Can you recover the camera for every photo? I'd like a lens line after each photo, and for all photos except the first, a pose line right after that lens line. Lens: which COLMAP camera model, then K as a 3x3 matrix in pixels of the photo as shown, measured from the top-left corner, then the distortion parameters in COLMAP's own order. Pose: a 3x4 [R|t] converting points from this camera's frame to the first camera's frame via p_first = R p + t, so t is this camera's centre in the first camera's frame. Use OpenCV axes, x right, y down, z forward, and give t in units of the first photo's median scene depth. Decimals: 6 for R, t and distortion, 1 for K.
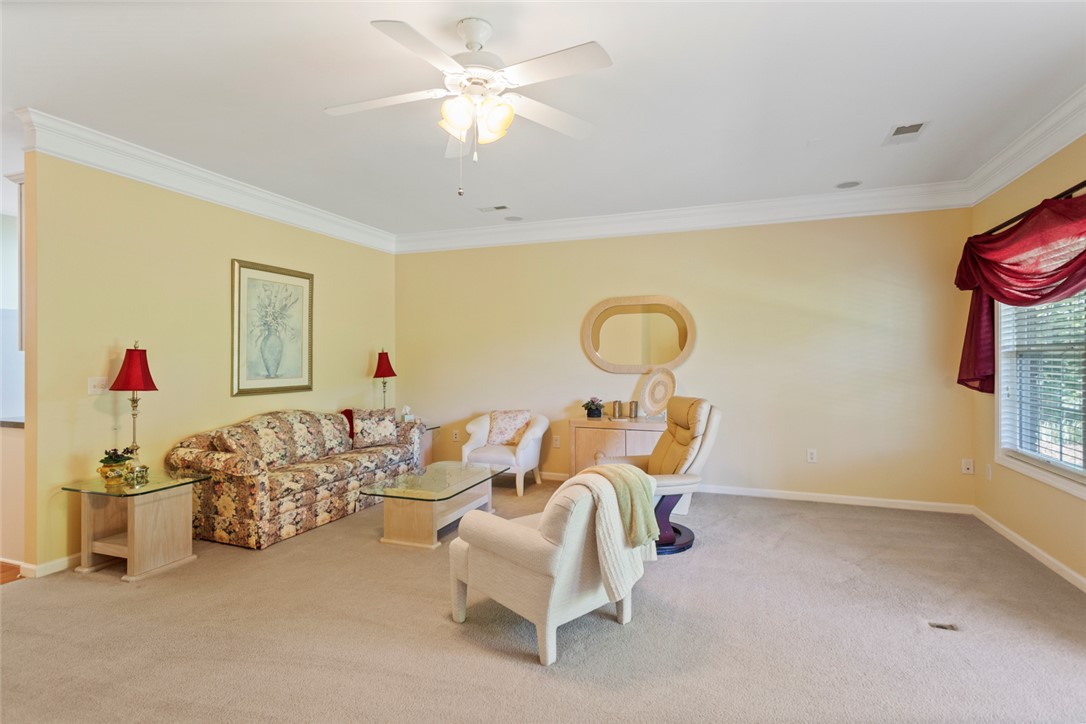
lens RADIAL K [[532.1, 0, 560.9], [0, 532.1, 348.1], [0, 0, 1]] dist [0.000613, -0.000149]
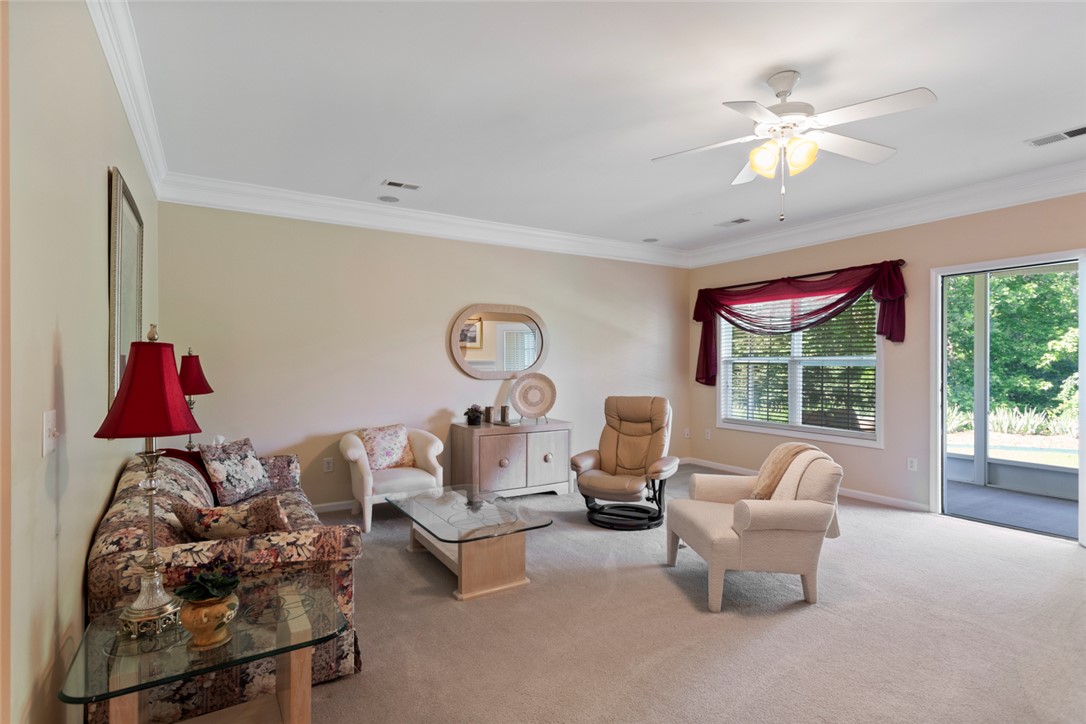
lens RADIAL K [[520.0, 0, 545.1], [0, 520.0, 355.9], [0, 0, 1]] dist [0.000582, 0.000004]
pose [[0.632943, 0.014106, 0.774070, -0.718125], [-0.014310, 0.999876, -0.006519, 0.008813], [-0.774066, -0.006951, 0.633067, 0.358704]]
